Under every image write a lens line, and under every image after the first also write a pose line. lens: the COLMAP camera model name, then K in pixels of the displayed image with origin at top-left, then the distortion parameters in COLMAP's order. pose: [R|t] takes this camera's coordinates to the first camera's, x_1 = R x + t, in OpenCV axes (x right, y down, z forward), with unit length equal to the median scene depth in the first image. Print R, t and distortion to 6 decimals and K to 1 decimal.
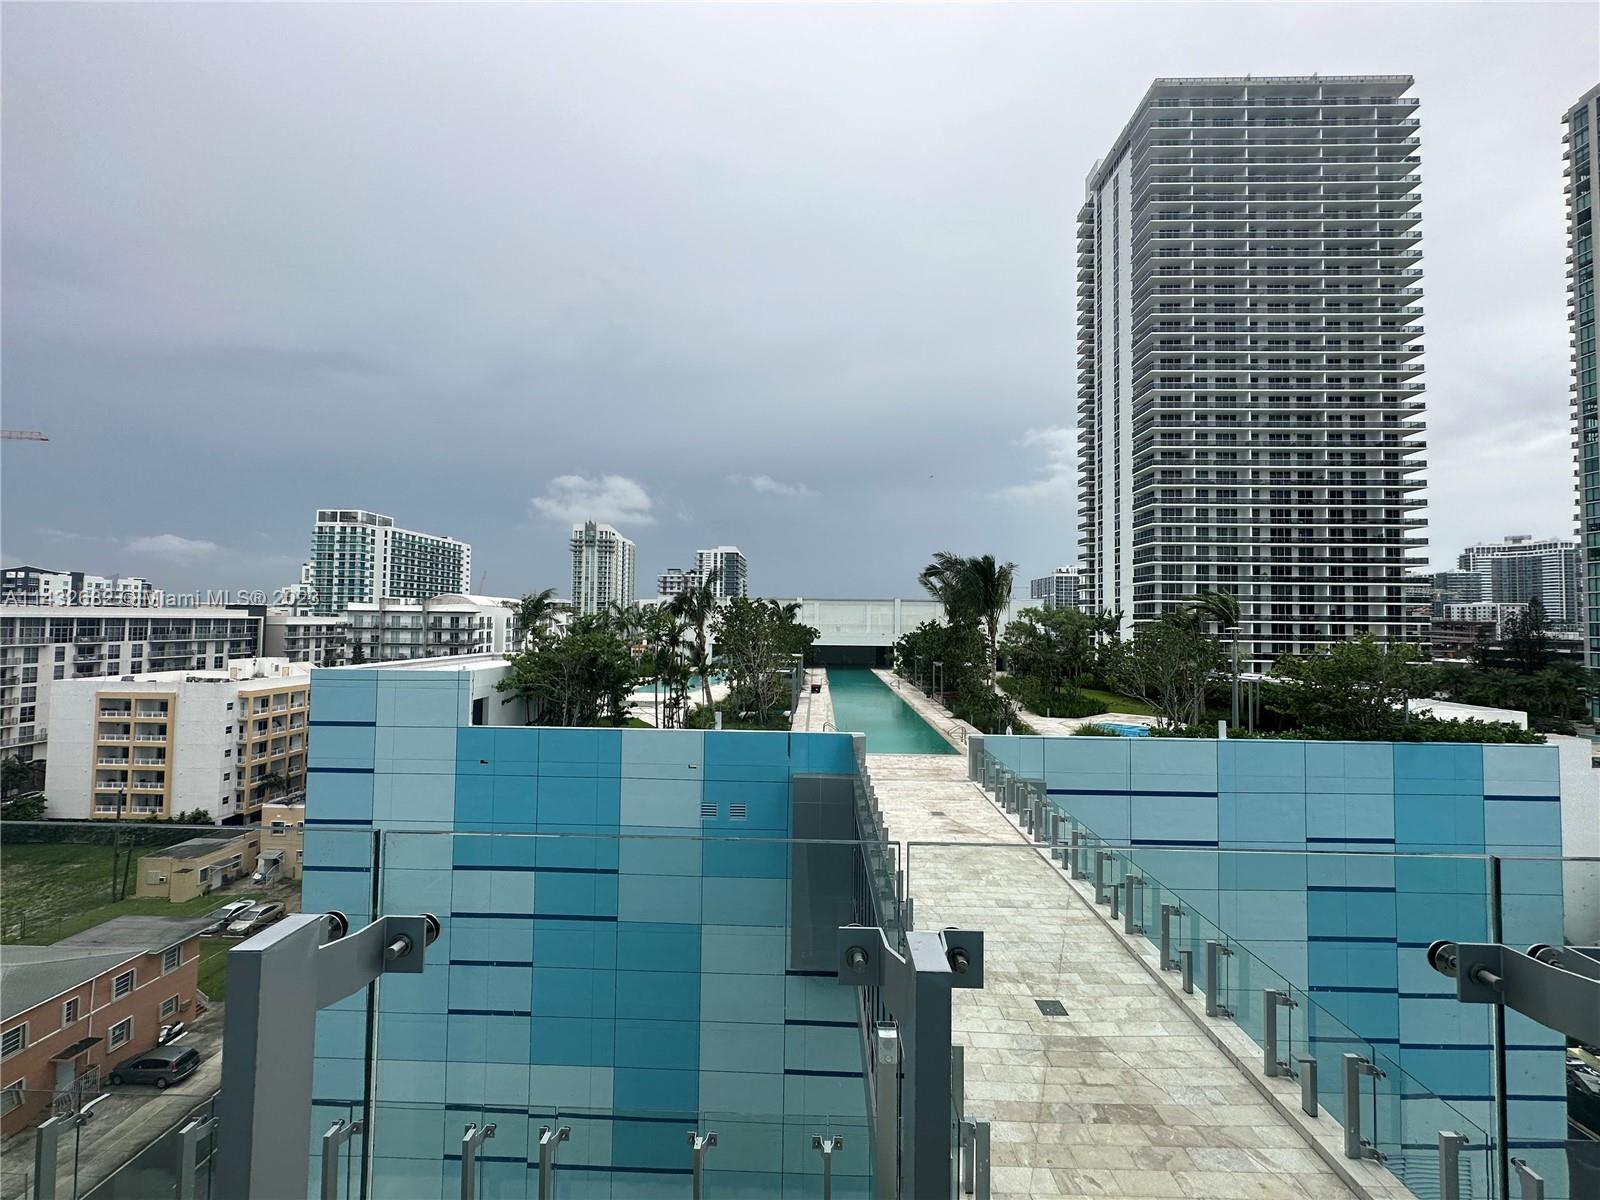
lens RADIAL K [[636.9, 0, 800.3], [0, 636.9, 598.1], [0, 0, 1]] dist [-0.000637, 0.000282]
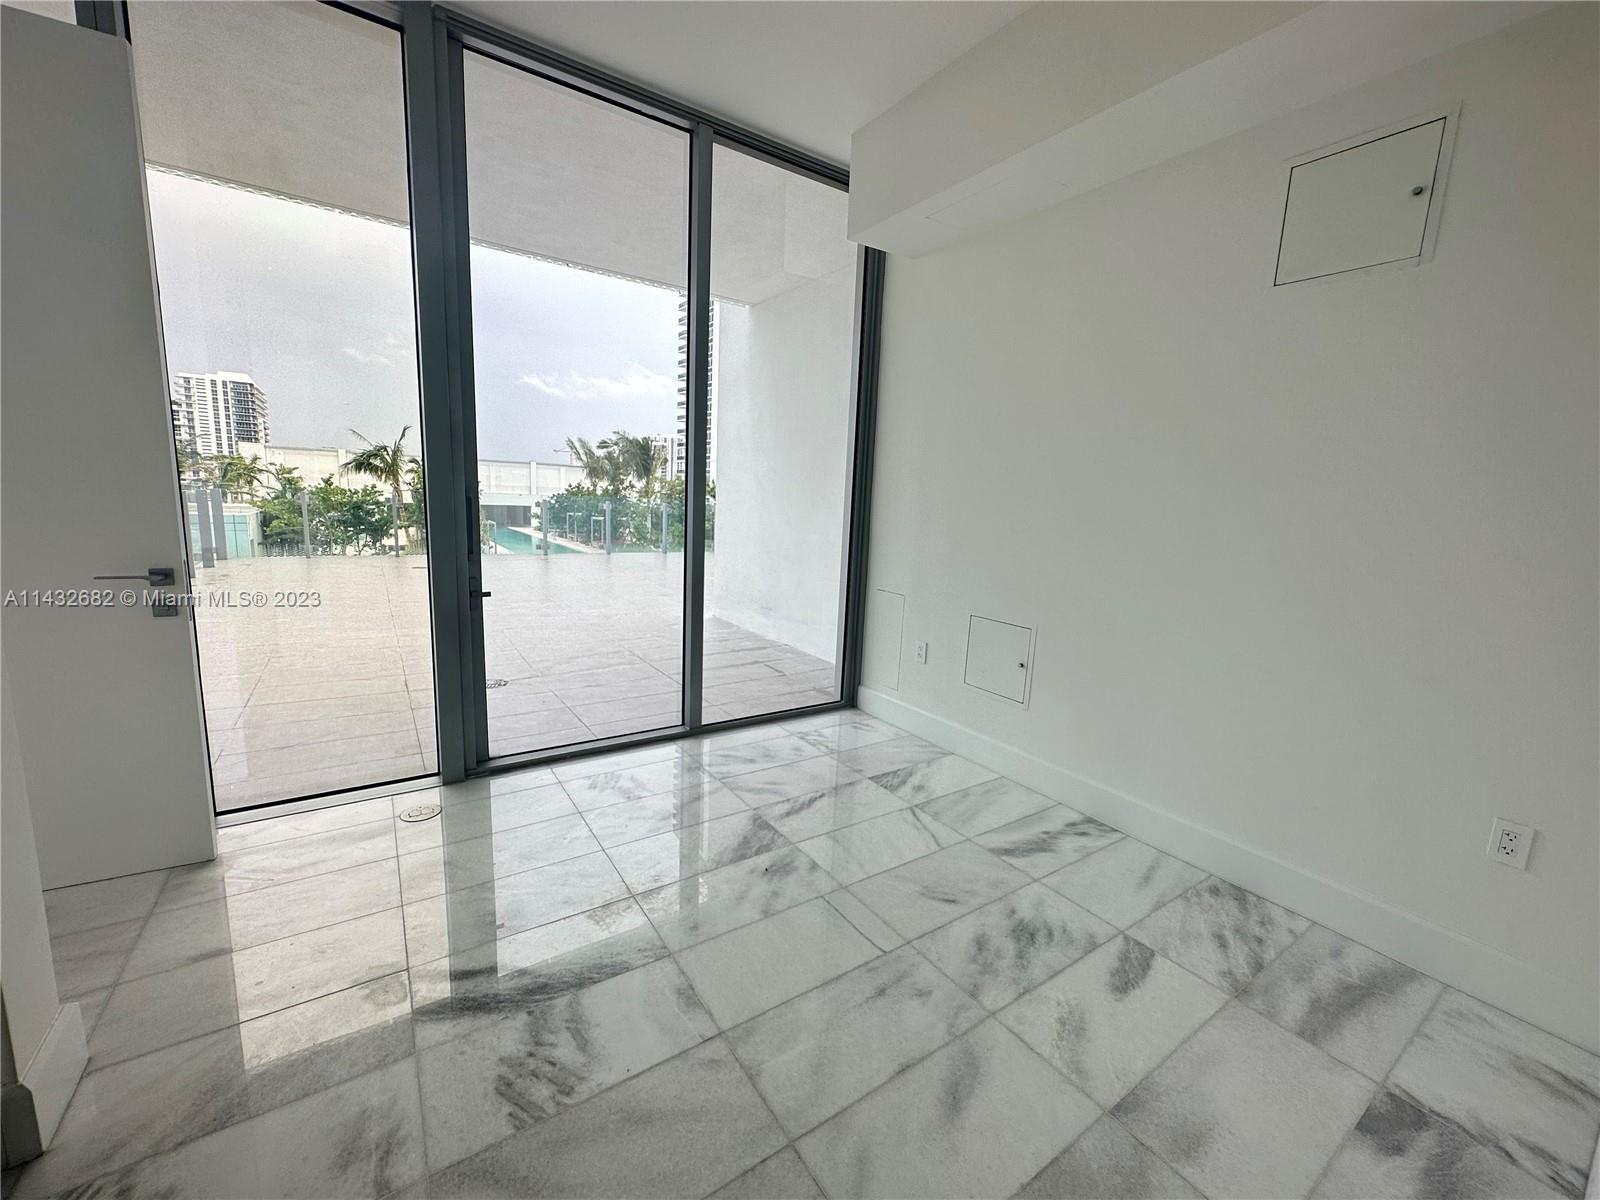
lens RADIAL K [[636.9, 0, 800.3], [0, 636.9, 598.1], [0, 0, 1]] dist [-0.000637, 0.000282]
pose [[0.812211, -0.068884, 0.579282, -0.087688], [-0.053824, 0.979920, 0.191991, -0.002953], [-0.580875, -0.187117, 0.792194, -0.119319]]
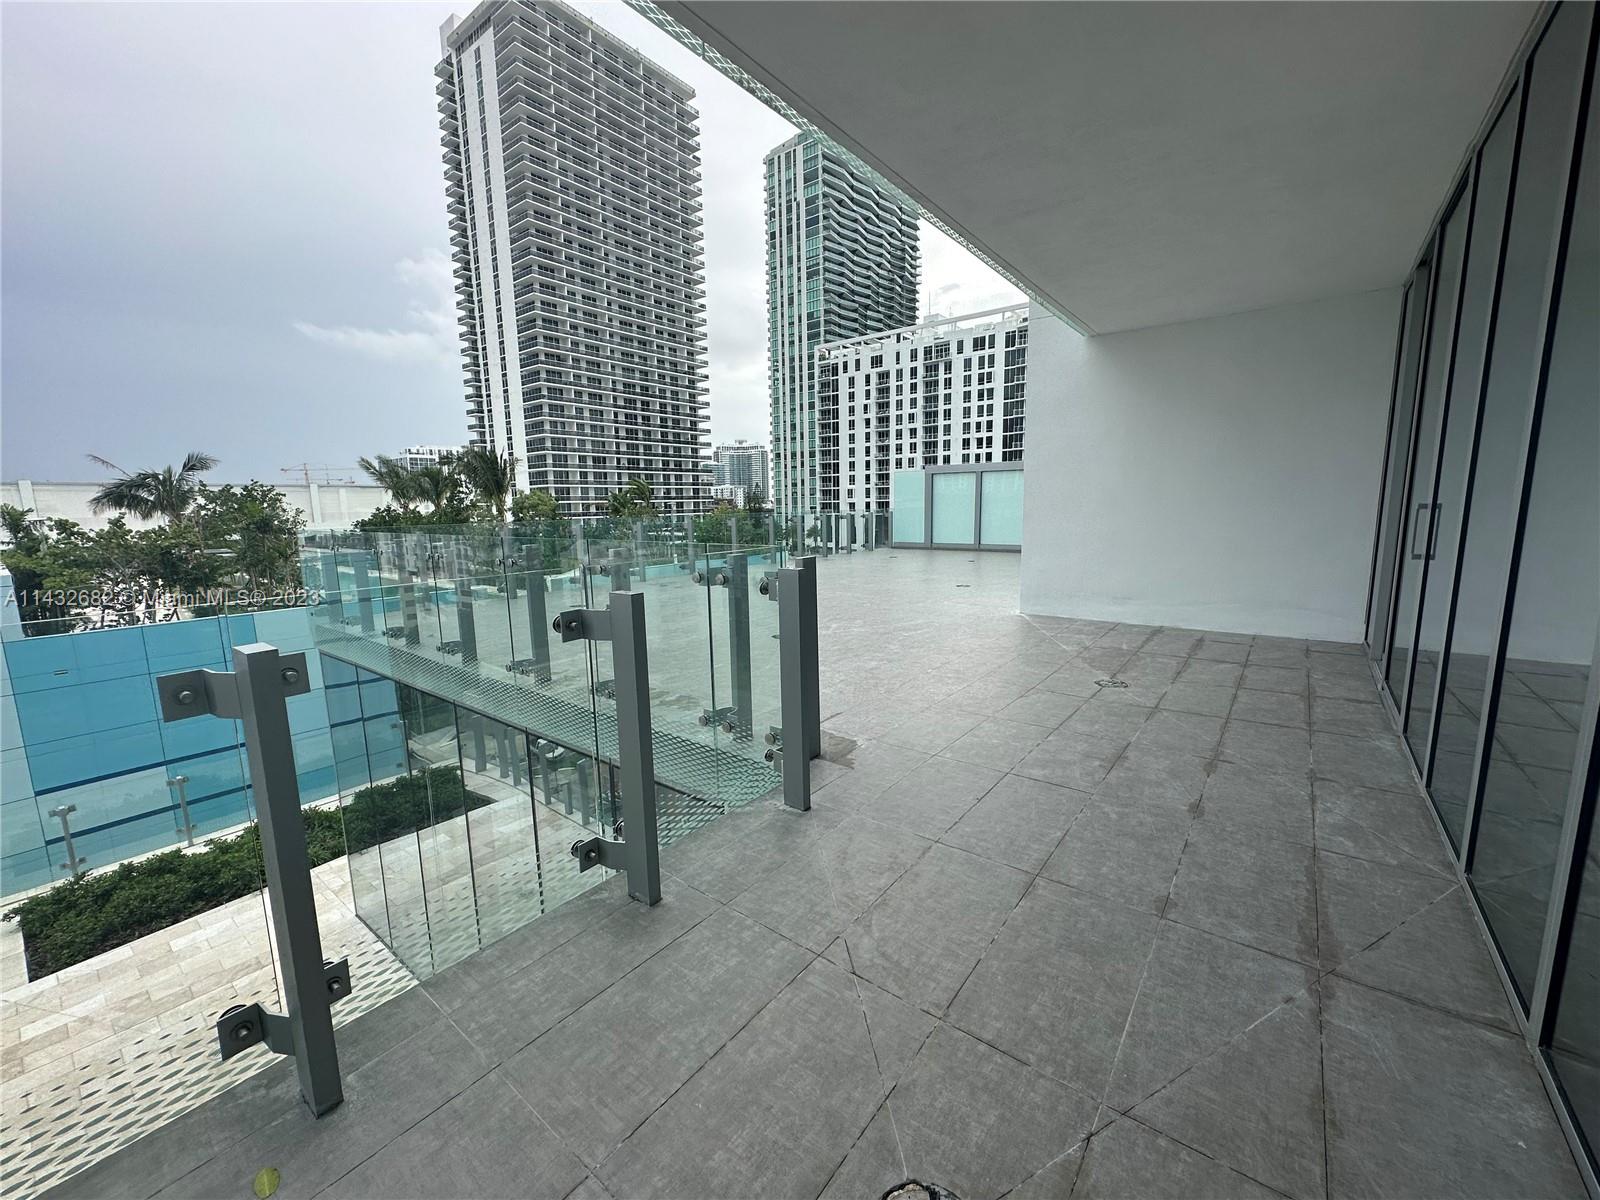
lens RADIAL K [[636.9, 0, 800.3], [0, 636.9, 598.1], [0, 0, 1]] dist [-0.000637, 0.000282]
pose [[0.590888, -0.142844, 0.794007, -0.132062], [-0.002904, 0.983817, 0.179153, -0.002653], [-0.806749, -0.108165, 0.580911, -0.081347]]
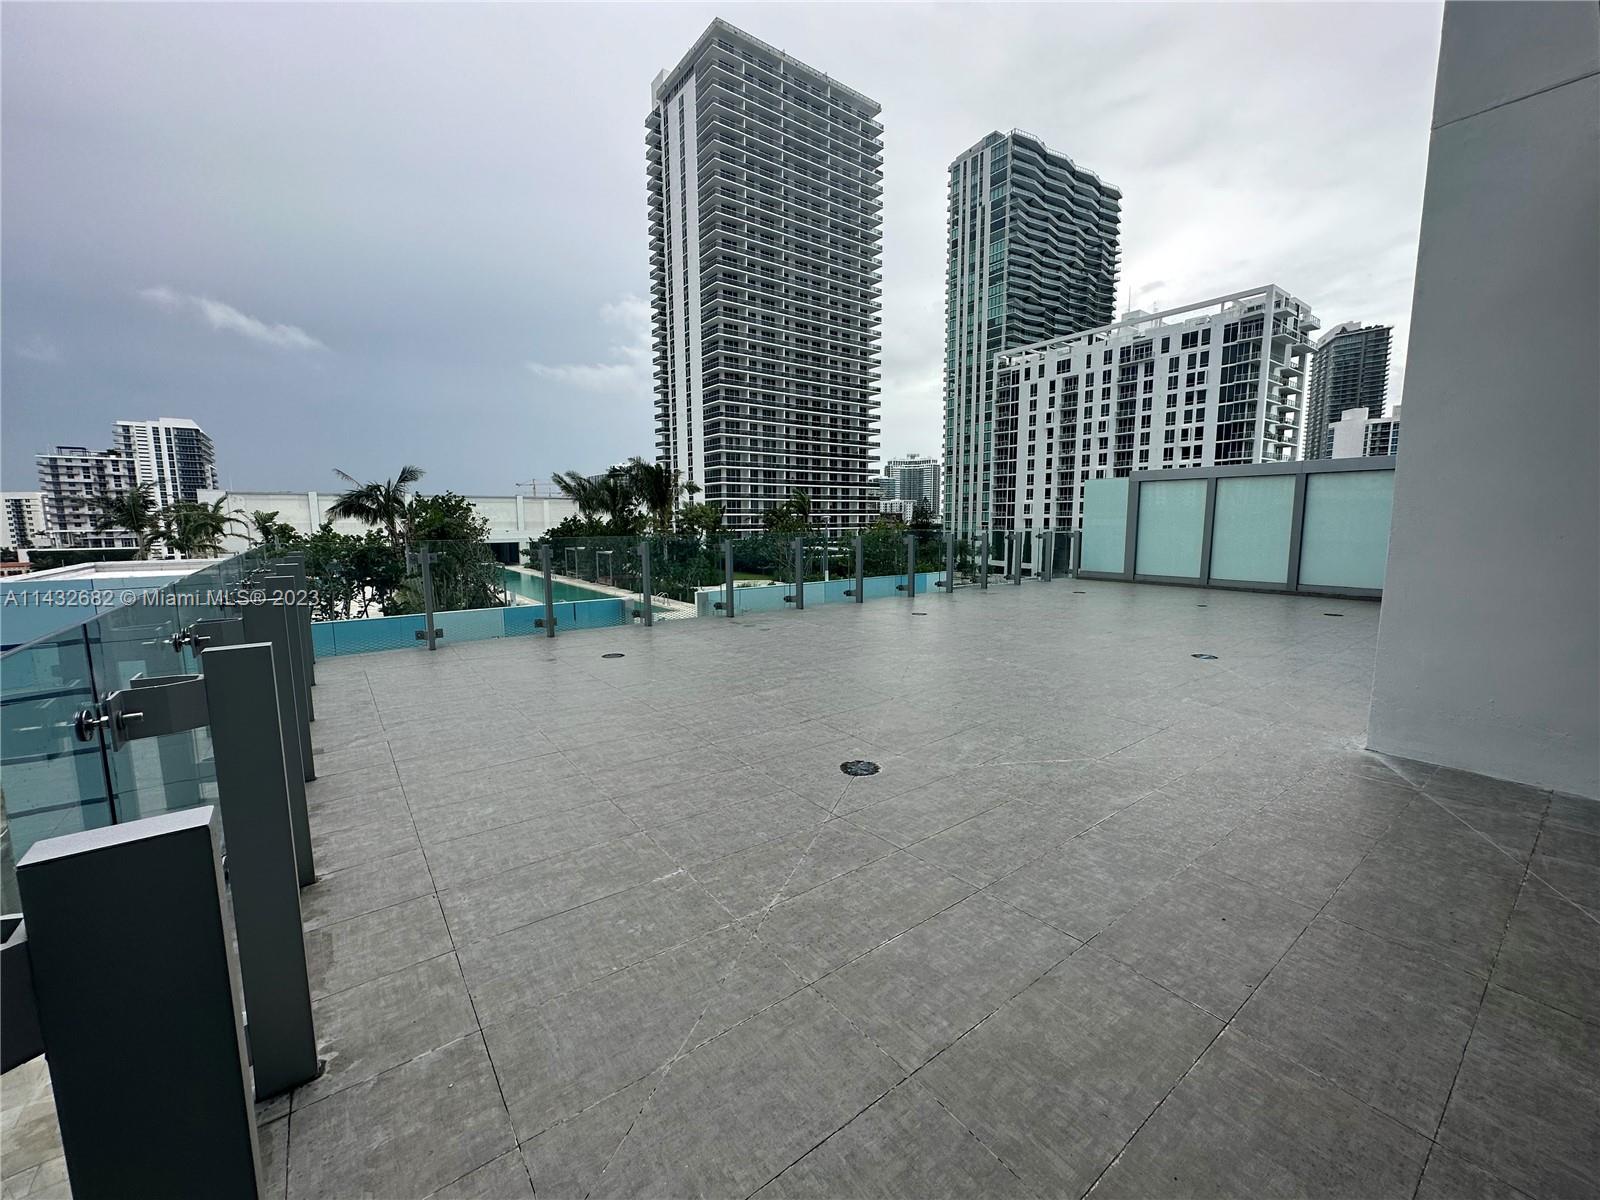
lens RADIAL K [[636.9, 0, 800.3], [0, 636.9, 598.1], [0, 0, 1]] dist [-0.000637, 0.000282]
pose [[0.780117, -0.093877, 0.618550, -0.103301], [-0.006971, 0.987313, 0.158636, -0.001571], [-0.625595, -0.128066, 0.769565, -0.065312]]
